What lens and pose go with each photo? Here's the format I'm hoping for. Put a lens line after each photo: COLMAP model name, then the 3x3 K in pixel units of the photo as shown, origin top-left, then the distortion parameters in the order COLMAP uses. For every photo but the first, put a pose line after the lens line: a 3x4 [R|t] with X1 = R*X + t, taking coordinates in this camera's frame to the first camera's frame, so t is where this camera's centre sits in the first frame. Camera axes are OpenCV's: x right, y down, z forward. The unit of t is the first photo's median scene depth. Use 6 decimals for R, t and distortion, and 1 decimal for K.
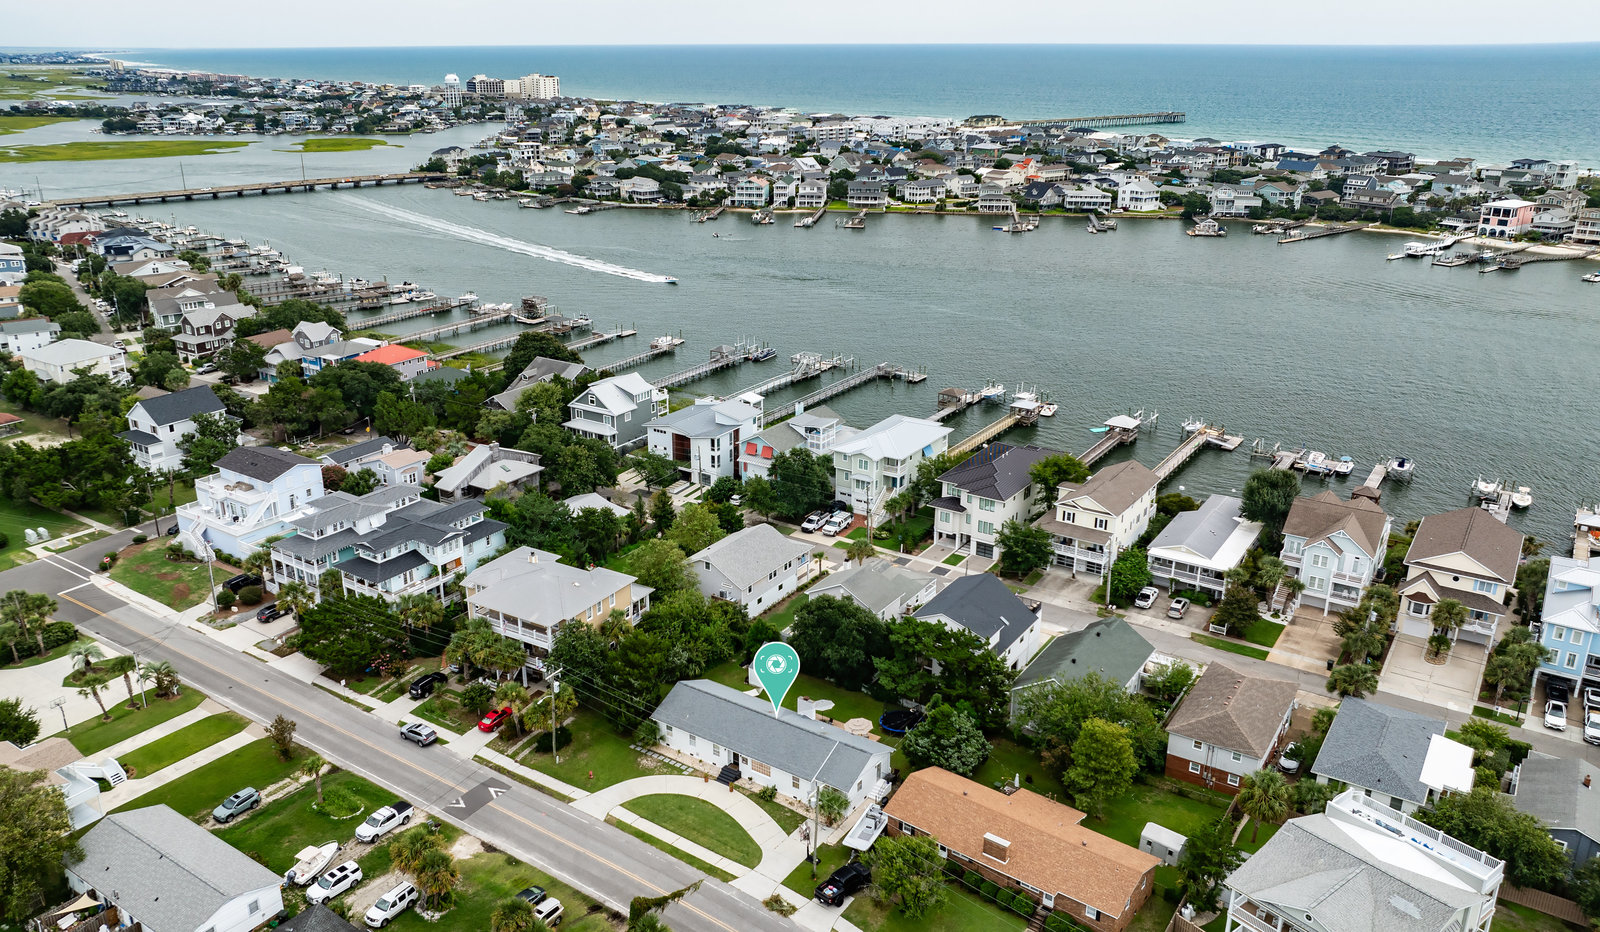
lens RADIAL K [[1183.2, 0, 770.4], [0, 1183.2, 468.7], [0, 0, 1]] dist [-0.009947, 0.001152]
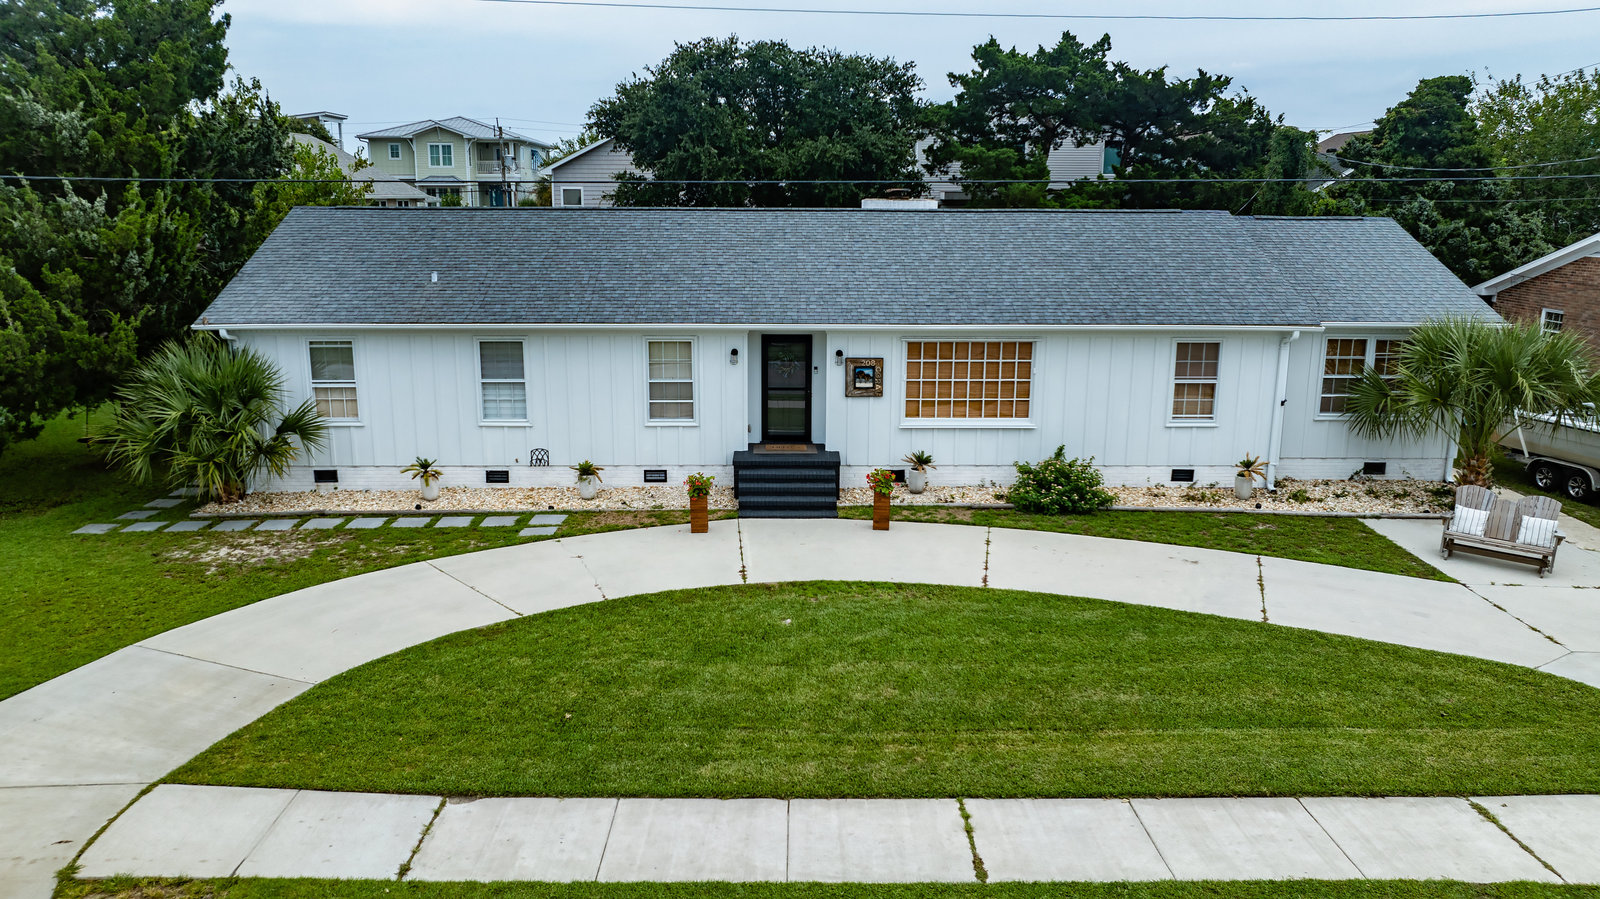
lens RADIAL K [[1124.6, 0, 800.0], [0, 1124.6, 449.5], [0, 0, 1]] dist [-0.022458, -0.001569]
pose [[0.804212, -0.123130, 0.581448, -0.074653], [0.193586, 0.979223, -0.060388, 0.149288], [-0.561932, 0.161125, 0.811339, 0.484161]]
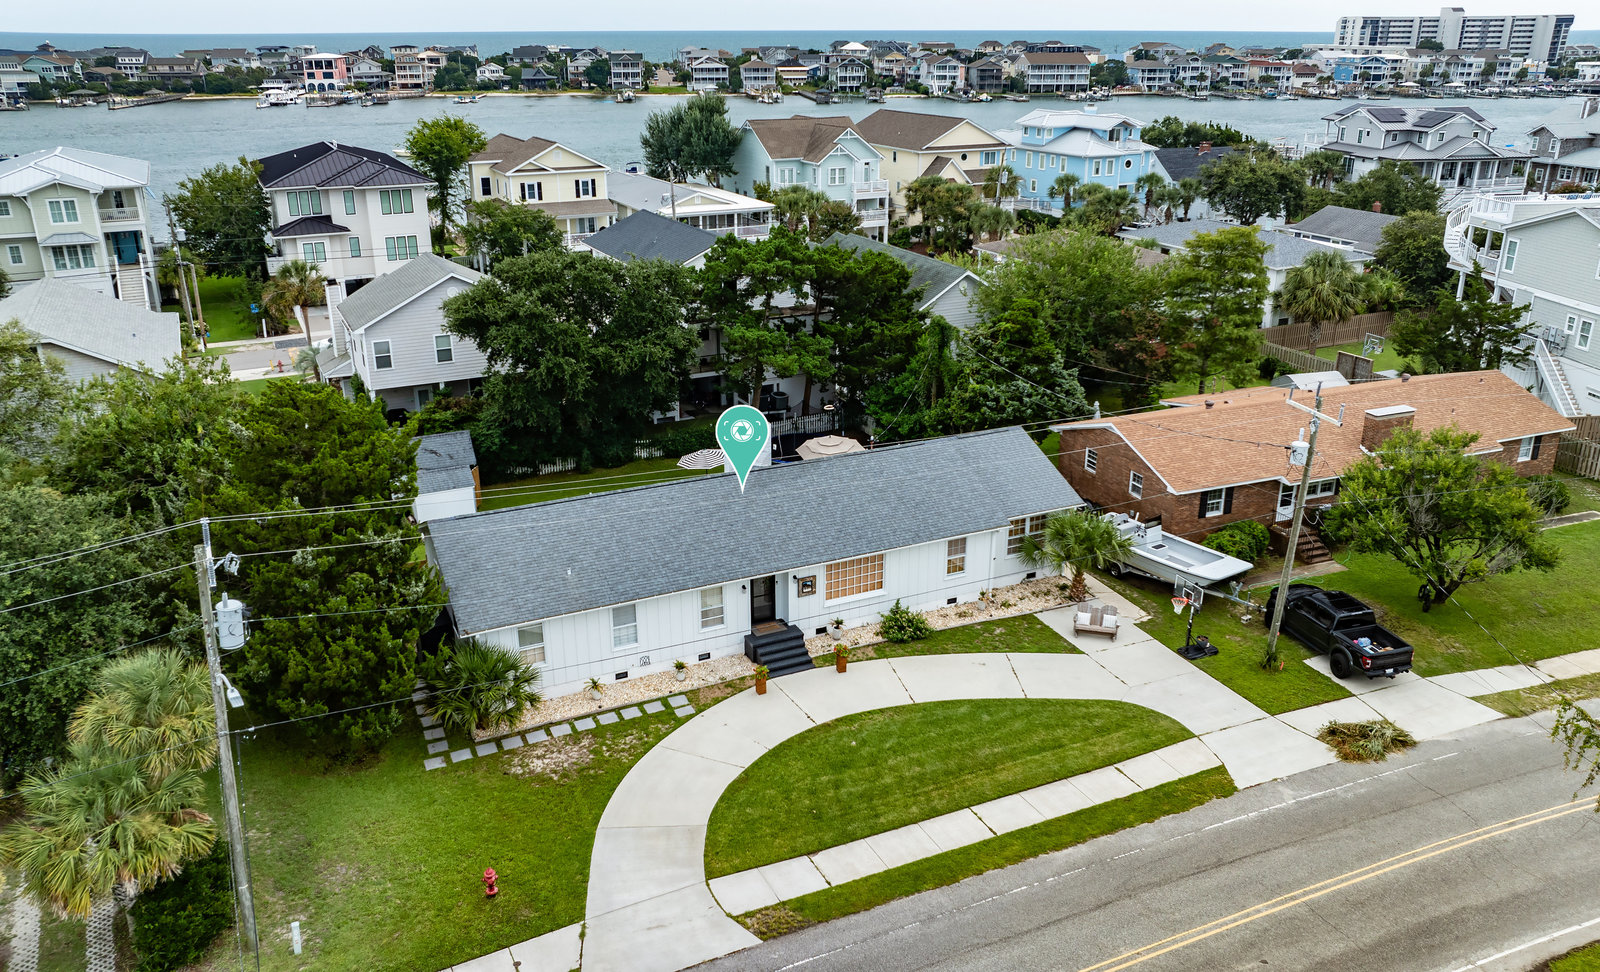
lens RADIAL K [[1207.1, 0, 800.0], [0, 1207.1, 486.0], [0, 0, 1]] dist [-0.009423, -0.001566]
pose [[0.490482, -0.307785, 0.815289, -0.171572], [0.294669, 0.939022, 0.177222, 0.086592], [-0.820120, 0.153316, 0.551268, 0.447207]]
